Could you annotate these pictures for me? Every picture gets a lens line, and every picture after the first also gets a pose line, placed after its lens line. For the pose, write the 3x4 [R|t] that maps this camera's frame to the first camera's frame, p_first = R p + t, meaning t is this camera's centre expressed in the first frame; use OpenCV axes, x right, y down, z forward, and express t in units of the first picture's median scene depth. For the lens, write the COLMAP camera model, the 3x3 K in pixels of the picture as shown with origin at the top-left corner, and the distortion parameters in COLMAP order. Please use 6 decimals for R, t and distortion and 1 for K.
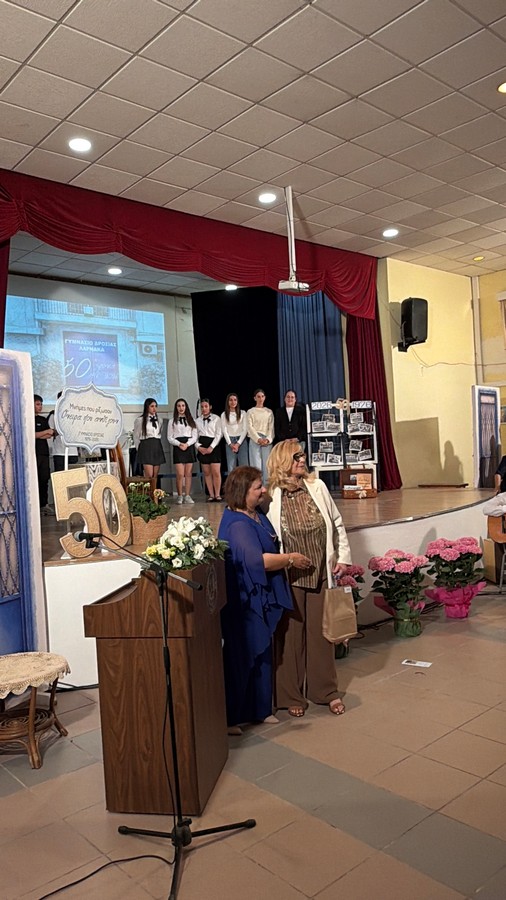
lens RADIAL K [[658.4, 0, 254.3], [0, 658.4, 452.5], [0, 0, 1]] dist [0.000935, 0.000919]
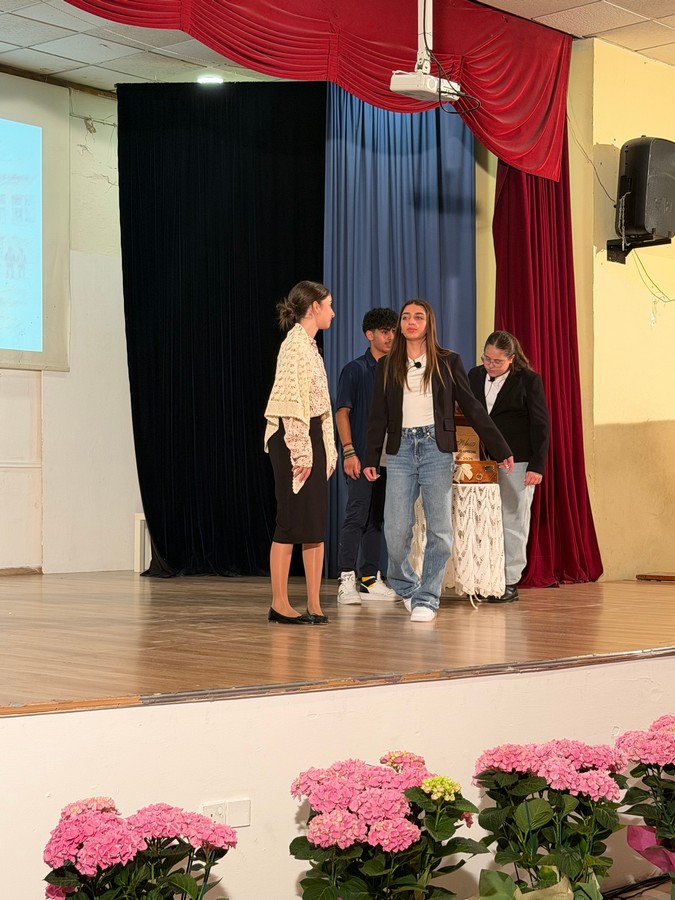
lens RADIAL K [[1572.7, 0, 335.5], [0, 1572.7, 463.0], [0, 0, 1]] dist [0.165268, -0.128460]
pose [[0.990773, 0.054003, 0.124304, -0.109547], [-0.051648, 0.998421, -0.022091, 0.013890], [-0.125301, 0.015467, 0.991998, 0.002039]]
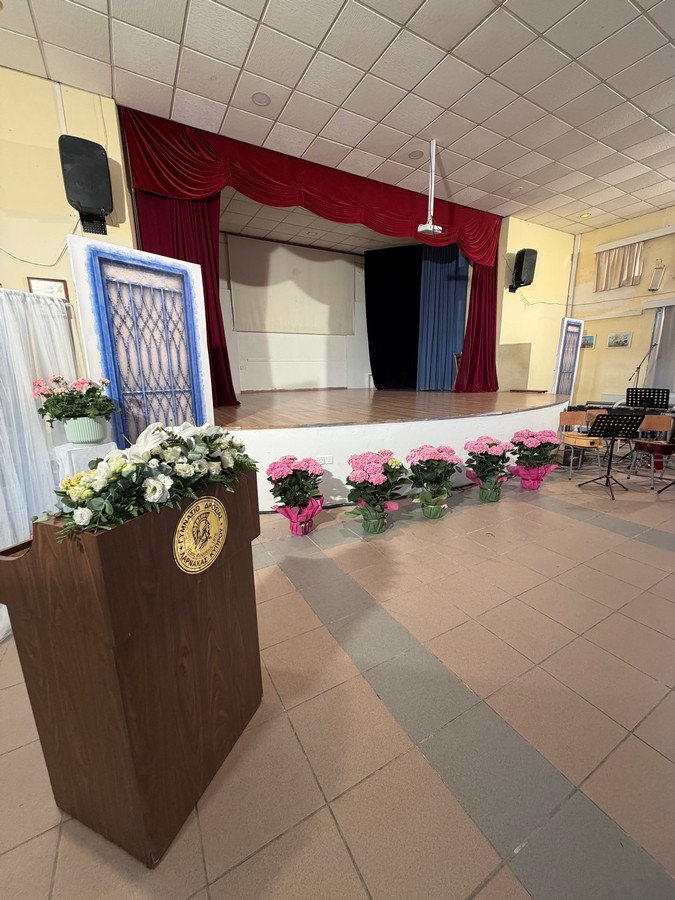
lens RADIAL K [[356.3, 0, 338.1], [0, 356.3, 446.8], [0, 0, 1]] dist [-0.000449, -0.000021]
pose [[0.978588, 0.081953, -0.188809, 0.050102], [-0.039029, 0.974555, 0.220722, 0.018043], [0.202094, -0.208627, 0.956887, 0.198178]]
